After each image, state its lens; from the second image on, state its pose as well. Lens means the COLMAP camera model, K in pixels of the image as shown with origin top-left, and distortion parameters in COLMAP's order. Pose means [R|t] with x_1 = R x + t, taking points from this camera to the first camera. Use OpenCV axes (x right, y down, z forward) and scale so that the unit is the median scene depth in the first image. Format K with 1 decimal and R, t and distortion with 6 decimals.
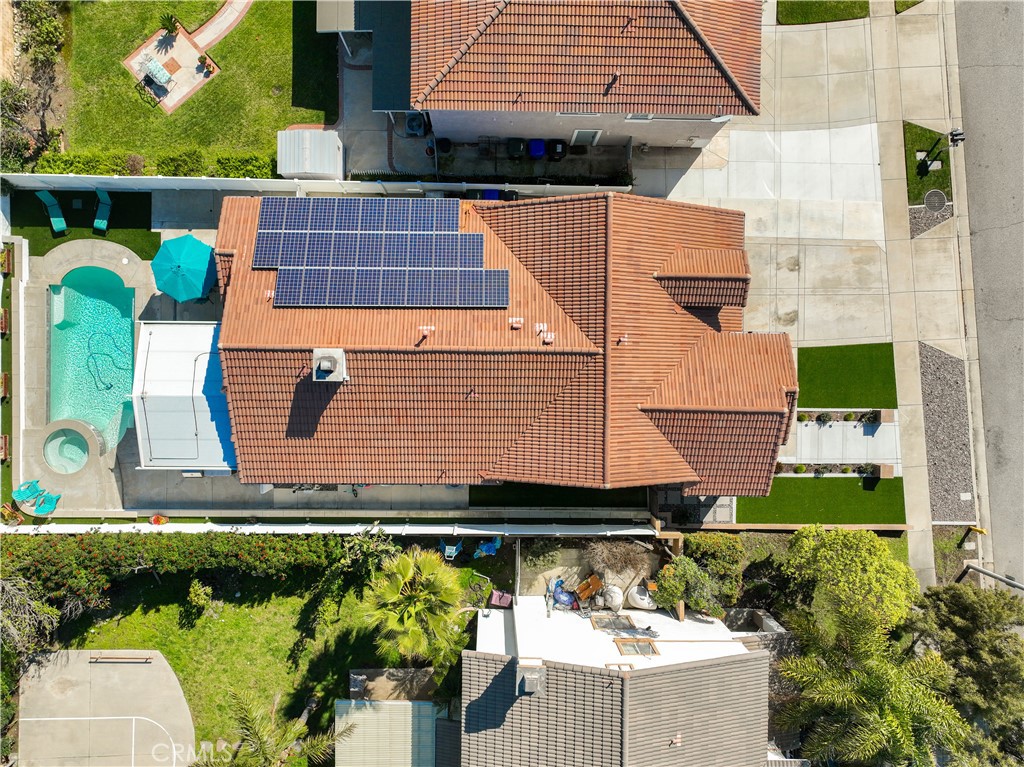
lens RADIAL K [[731.8, 0, 514.1], [0, 731.8, 364.4], [0, 0, 1]] dist [0.007636, 0.001775]
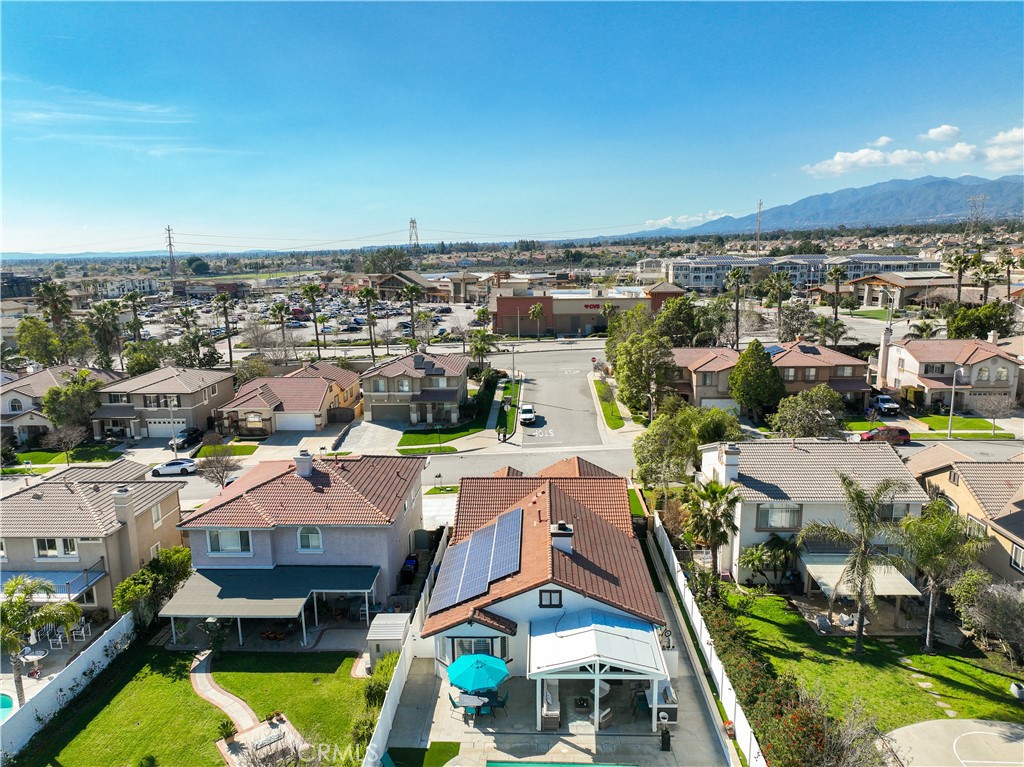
lens RADIAL K [[718.8, 0, 512.0], [0, 718.8, 383.5], [0, 0, 1]] dist [-0.004416, 0.026085]
pose [[0.030263, -0.205039, 0.978286, -1.306154], [0.999465, -0.005979, -0.032171, -0.041021], [0.012445, 0.978736, 0.204748, 0.342914]]
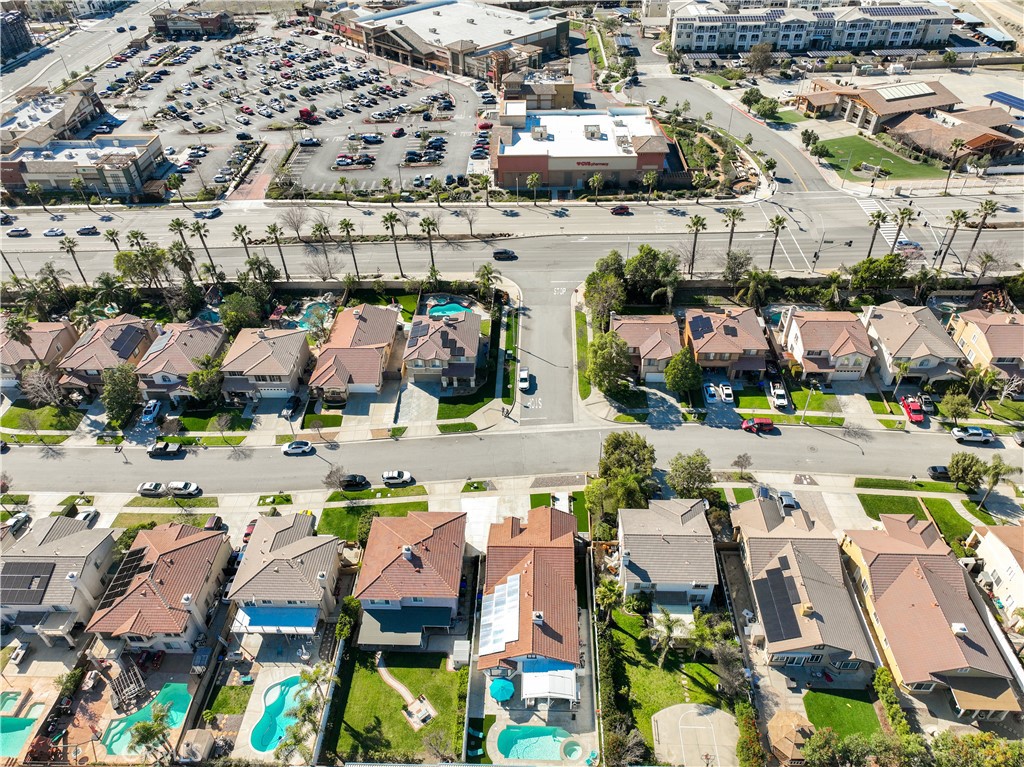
lens RADIAL K [[718.8, 0, 512.0], [0, 718.8, 383.5], [0, 0, 1]] dist [-0.004416, 0.026085]
pose [[0.026148, -0.657785, 0.752752, -1.590608], [0.999488, 0.003300, -0.031836, -0.012607], [0.018457, 0.753199, 0.657534, -1.484095]]
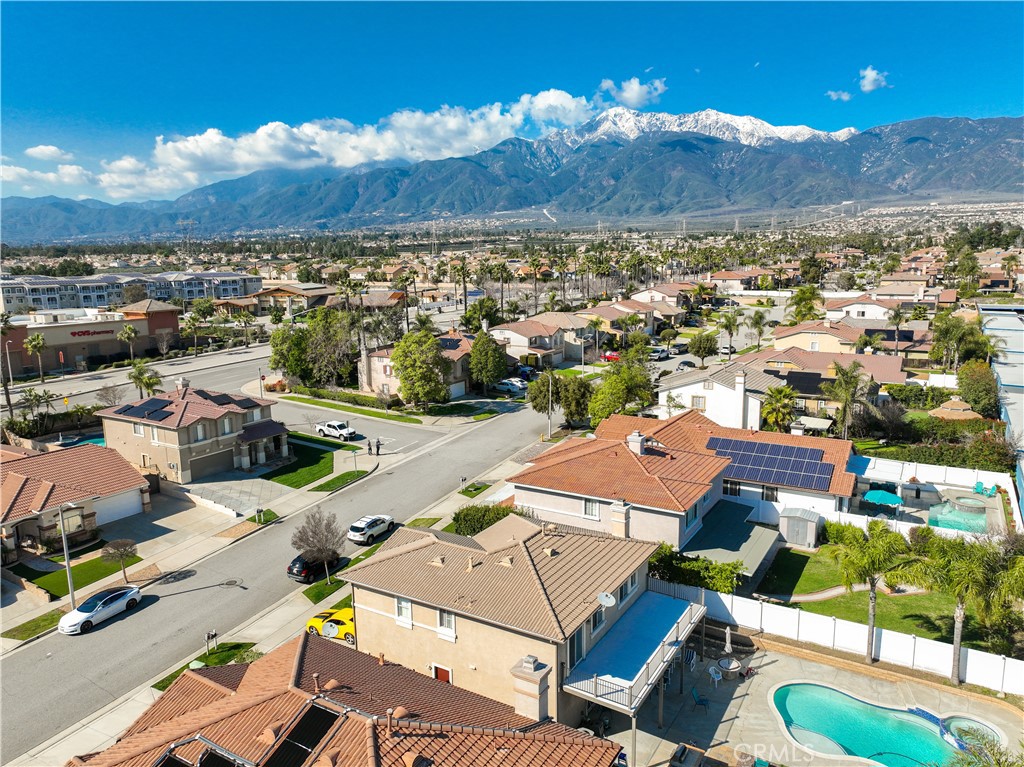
lens RADIAL K [[734.8, 0, 512.0], [0, 734.8, 383.5], [0, 0, 1]] dist [0.004800, 0.012166]
pose [[-0.860832, -0.091387, 0.500617, -0.508703], [0.508889, -0.153743, 0.846991, -1.916645], [-0.000437, 0.983876, 0.178853, 0.381243]]
